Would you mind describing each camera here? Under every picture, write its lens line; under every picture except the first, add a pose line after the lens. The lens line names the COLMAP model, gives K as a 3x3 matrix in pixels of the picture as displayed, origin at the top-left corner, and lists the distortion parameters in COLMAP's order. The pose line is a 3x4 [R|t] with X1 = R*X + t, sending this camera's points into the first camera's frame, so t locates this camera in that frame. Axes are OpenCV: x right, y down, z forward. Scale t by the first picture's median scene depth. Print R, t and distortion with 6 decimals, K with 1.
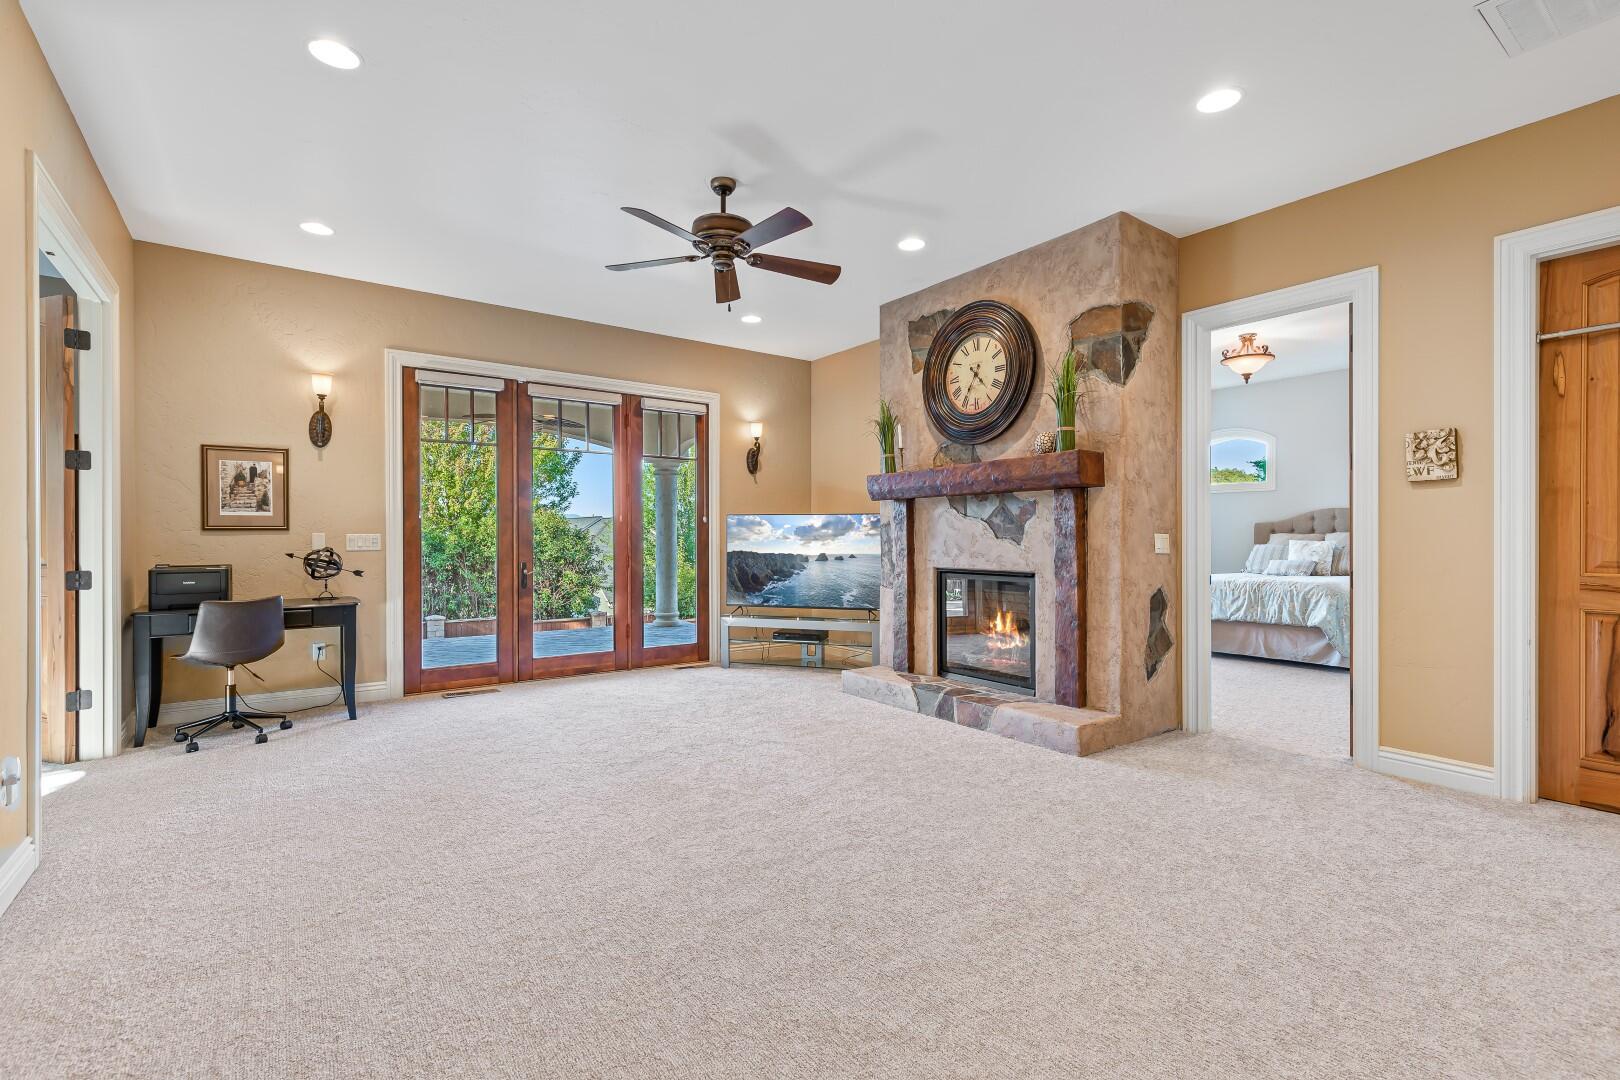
lens RADIAL K [[733.7, 0, 799.0], [0, 733.7, 536.0], [0, 0, 1]] dist [0.007546, -0.001698]
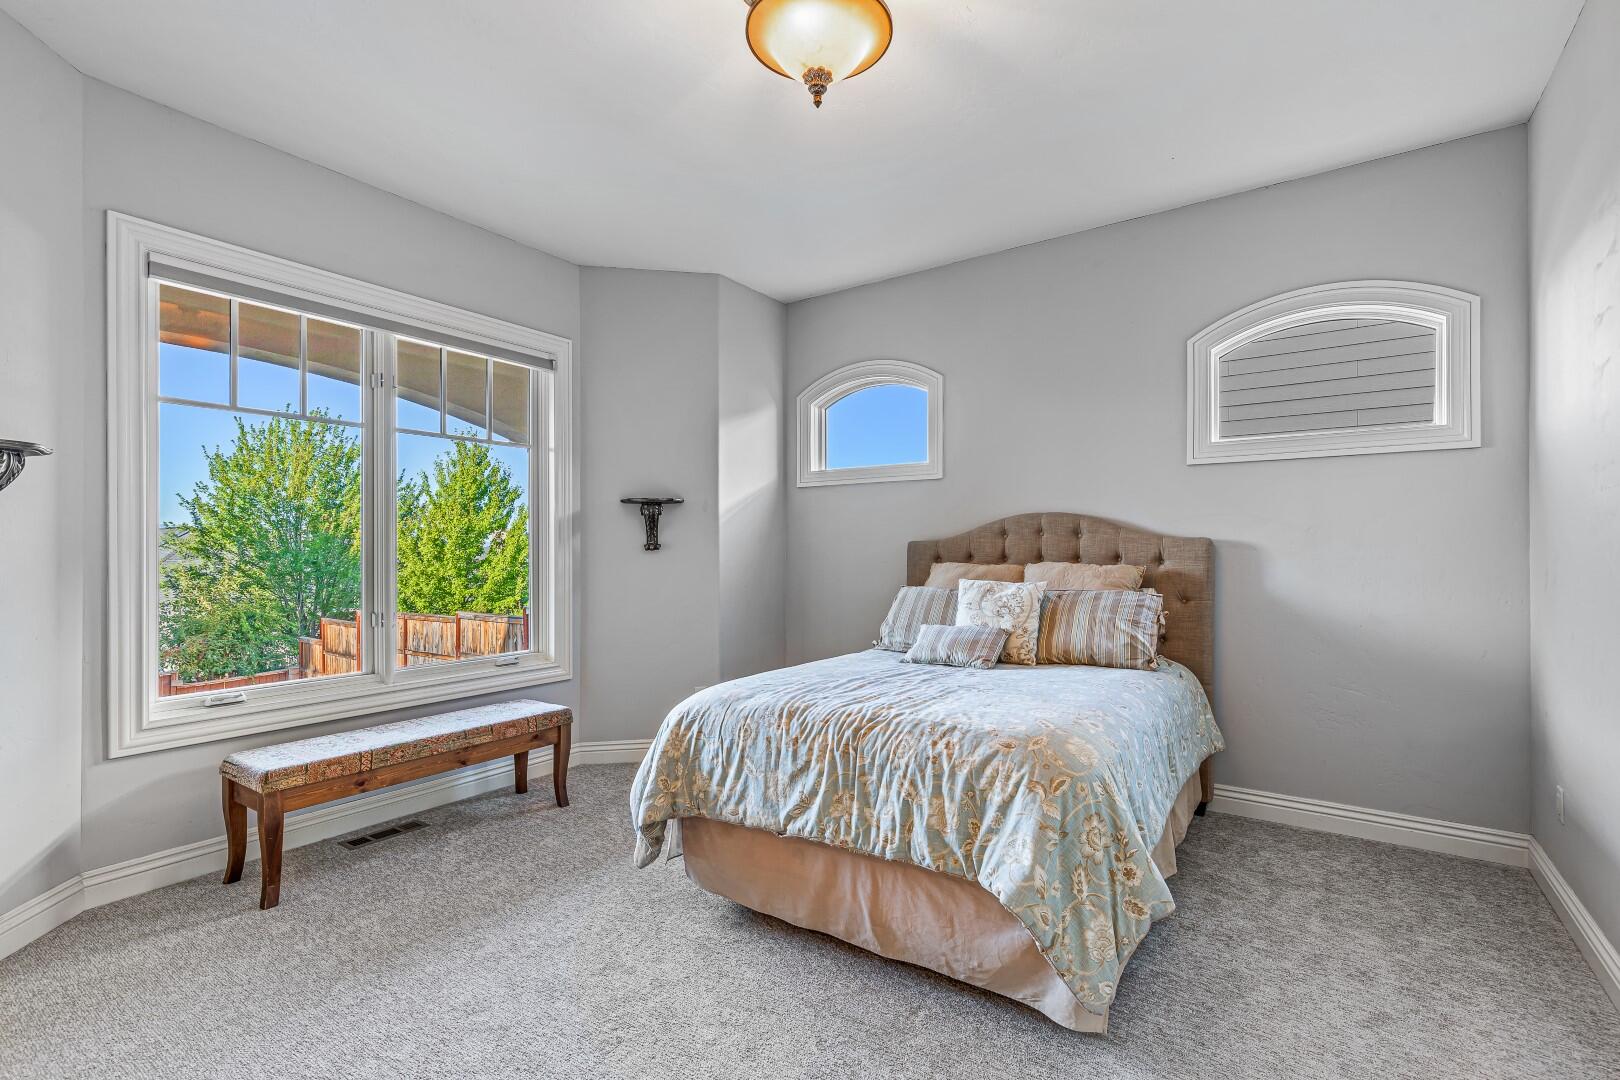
lens RADIAL K [[733.7, 0, 812.2], [0, 733.7, 545.7], [0, 0, 1]] dist [0.007546, -0.001698]
pose [[0.942185, 0.002279, 0.335084, 0.481656], [0.000948, 0.999955, -0.009465, -0.012401], [-0.335090, 0.009236, 0.942141, 0.676757]]
